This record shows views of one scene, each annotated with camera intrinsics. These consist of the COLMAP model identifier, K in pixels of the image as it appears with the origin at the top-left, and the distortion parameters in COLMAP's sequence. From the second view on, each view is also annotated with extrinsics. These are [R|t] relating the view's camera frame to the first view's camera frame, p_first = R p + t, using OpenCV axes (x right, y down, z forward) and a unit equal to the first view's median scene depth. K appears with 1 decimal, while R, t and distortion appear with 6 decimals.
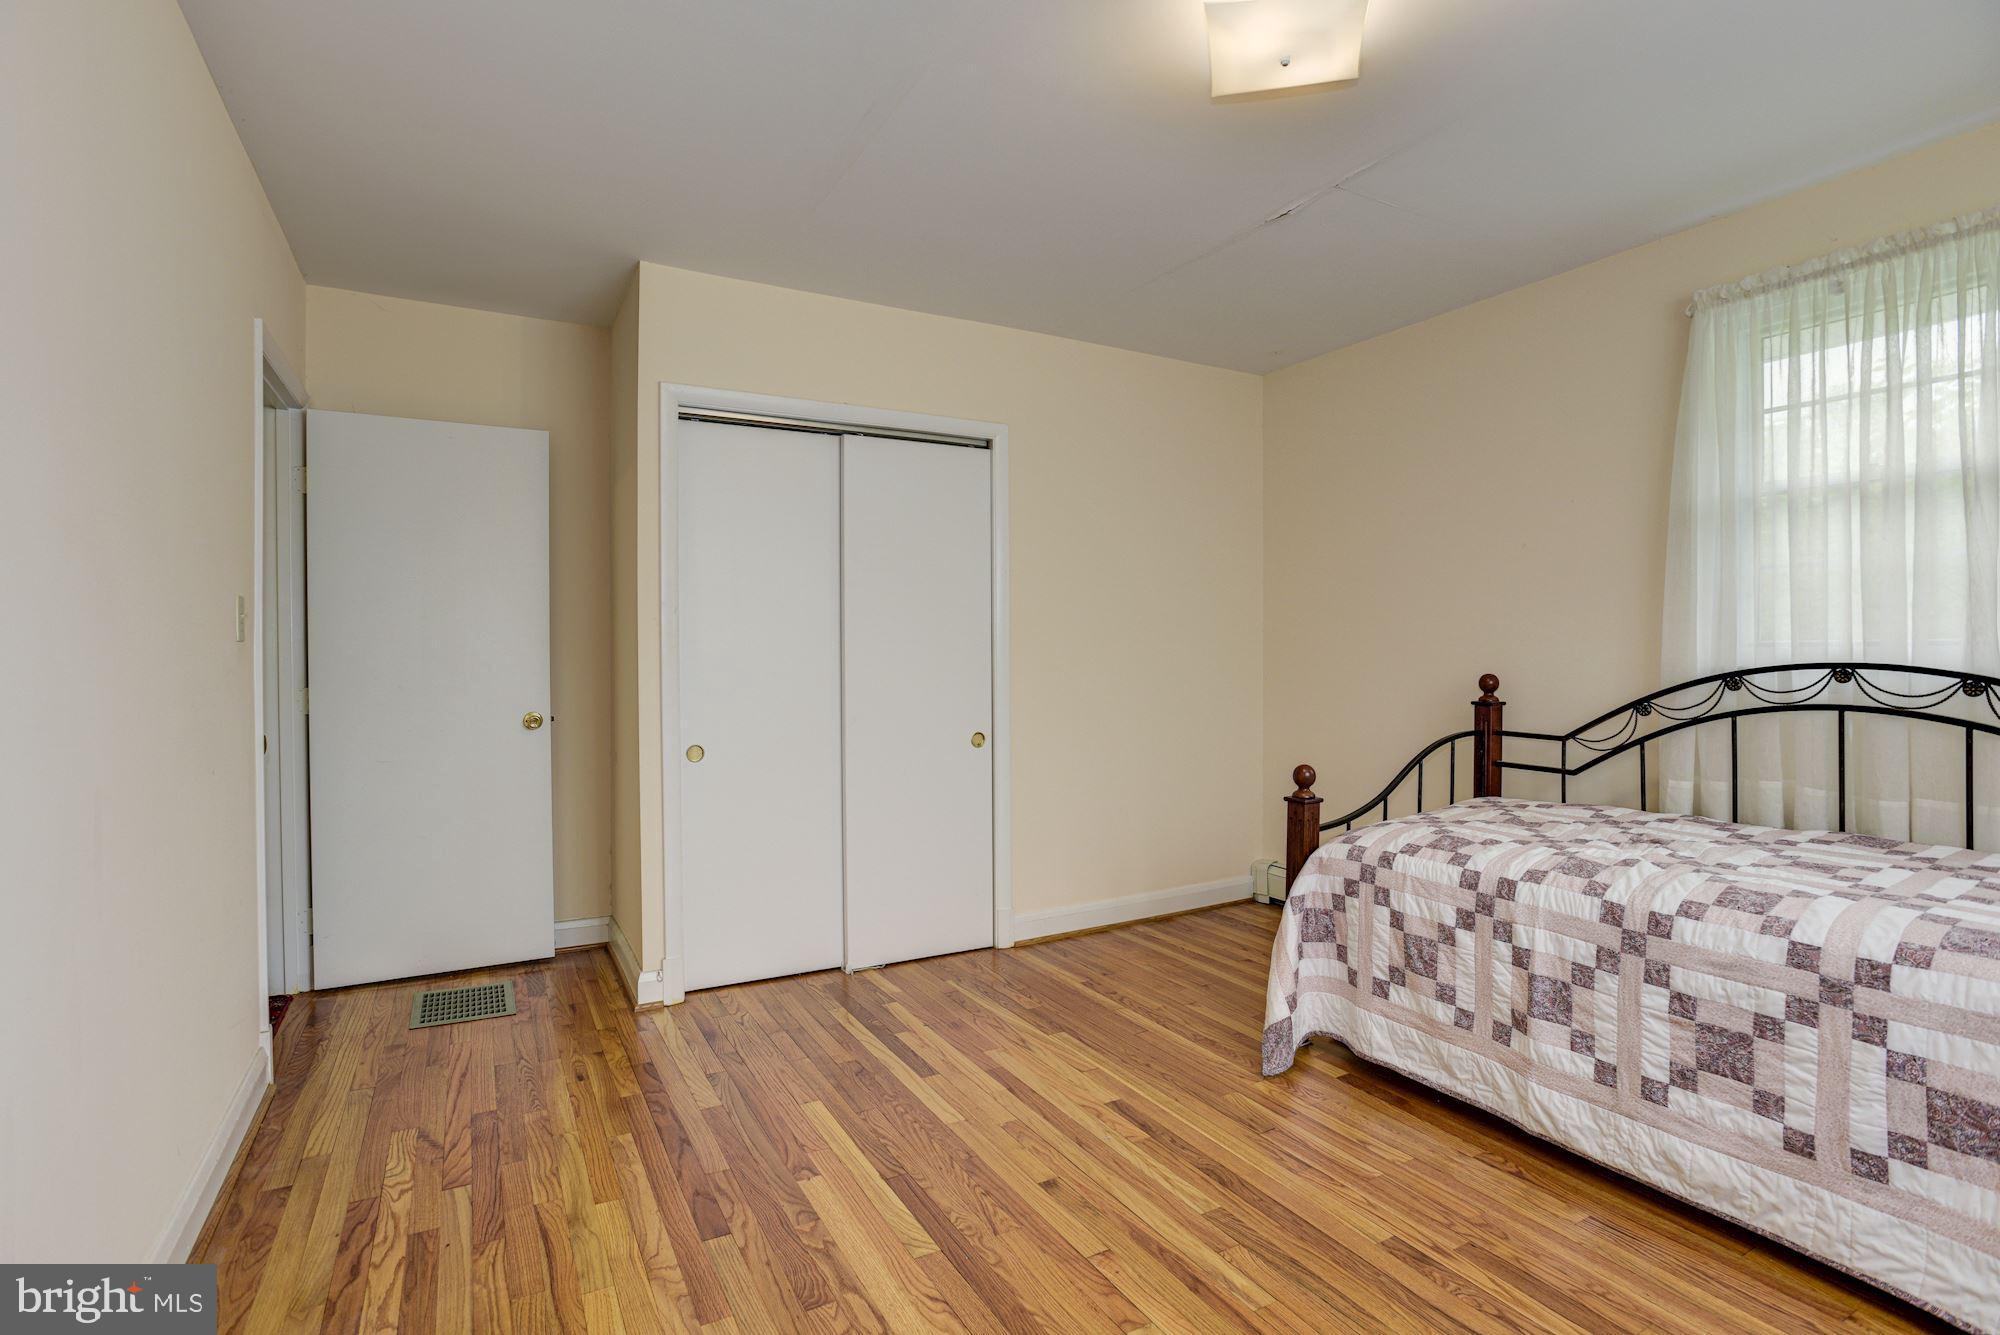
lens RADIAL K [[966.3, 0, 997.2], [0, 966.3, 657.5], [0, 0, 1]] dist [-0.035998, 0.015713]
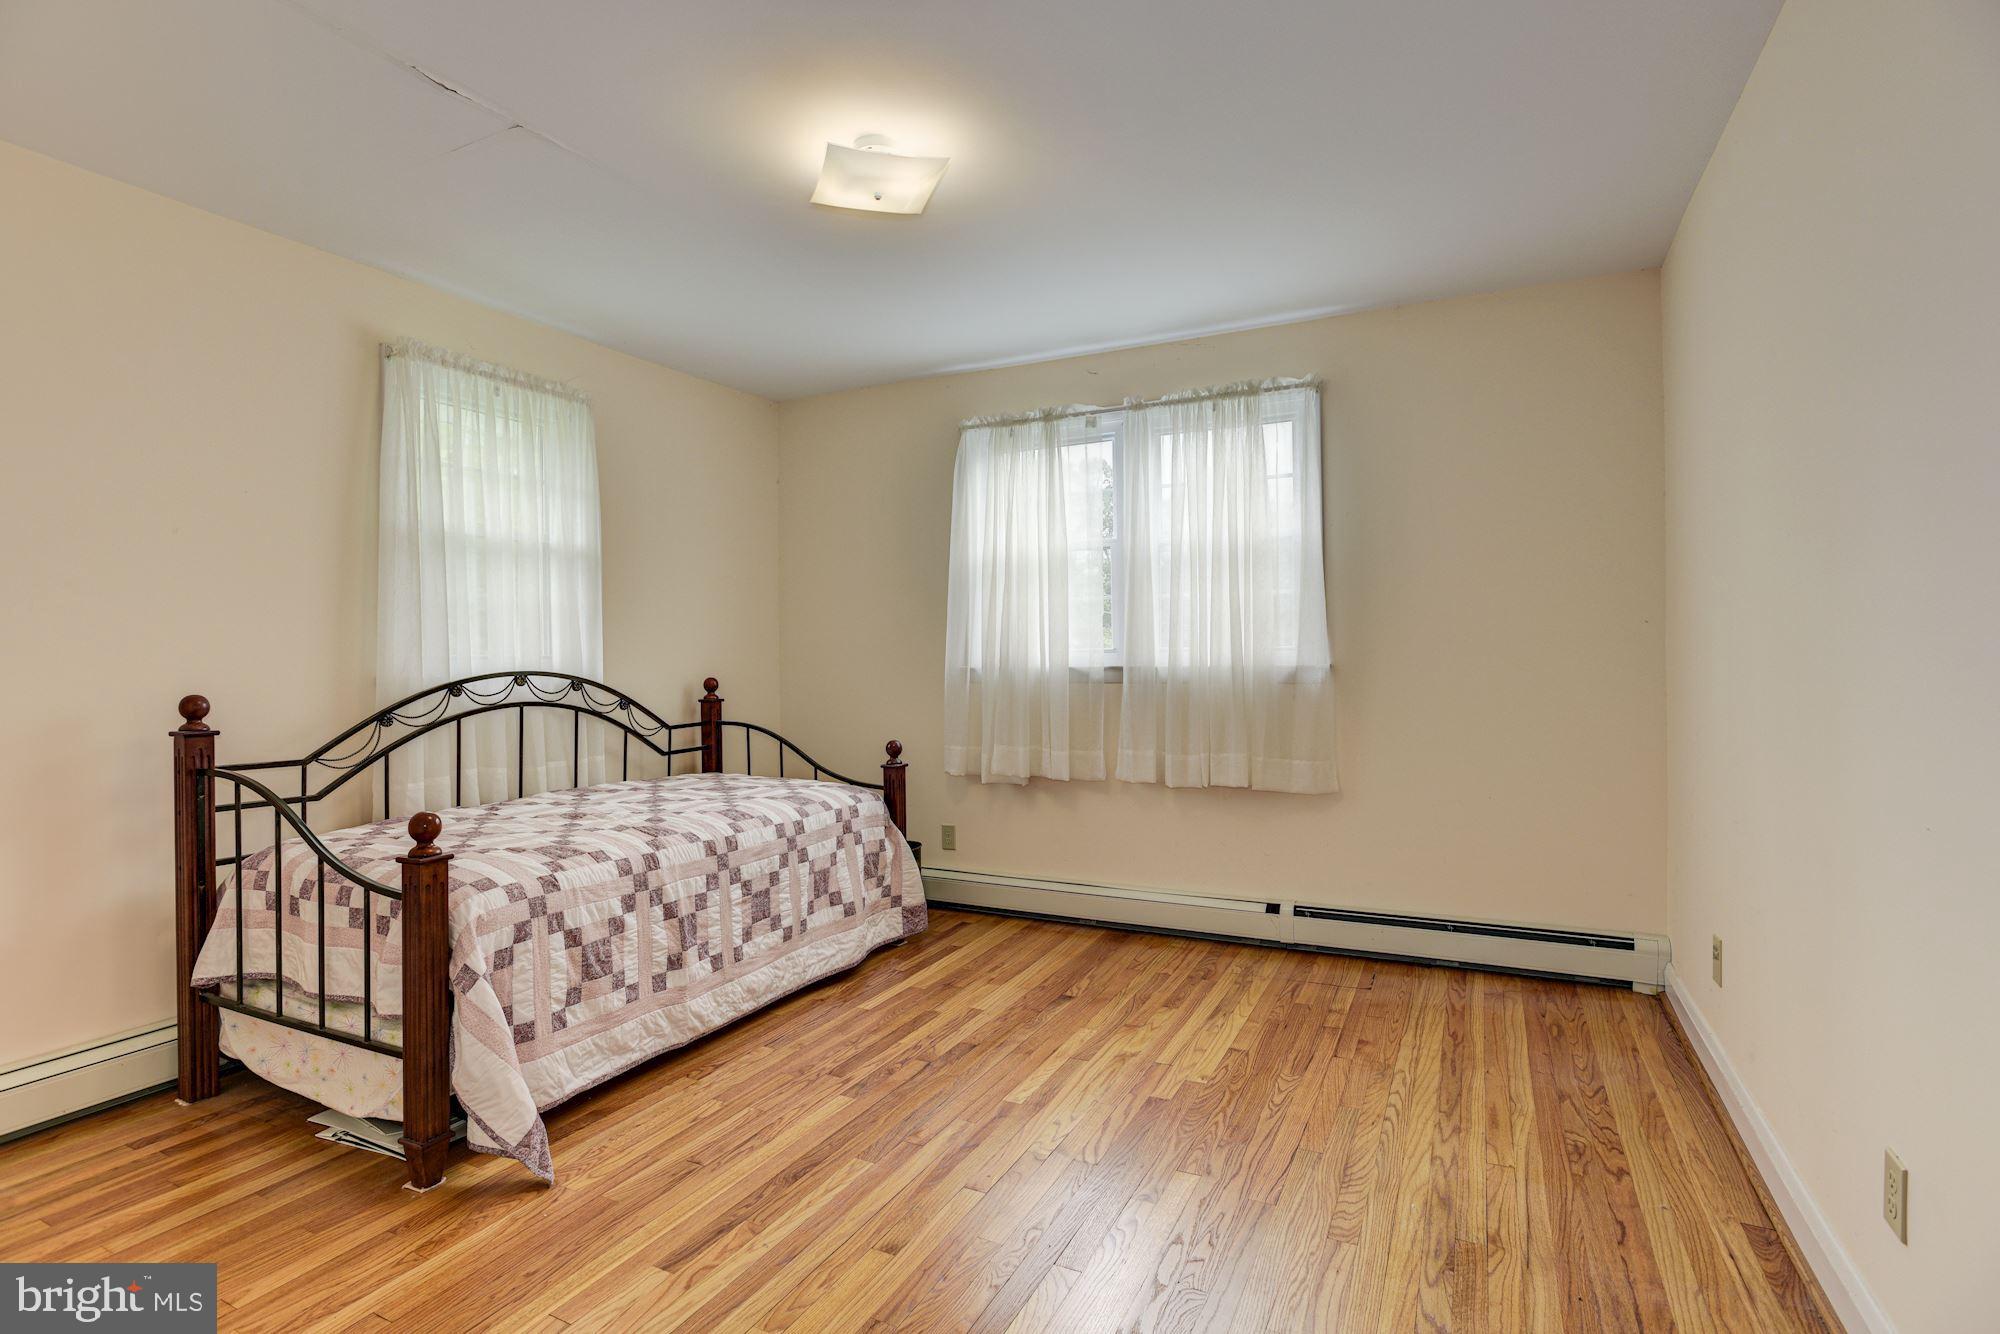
lens RADIAL K [[966.3, 0, 998.8], [0, 966.3, 660.7], [0, 0, 1]] dist [-0.035998, 0.015713]
pose [[-0.555558, 0.007676, 0.831443, -0.671510], [0.018134, 0.999831, 0.002887, -0.001603], [-0.831280, 0.016681, -0.555603, 1.255378]]
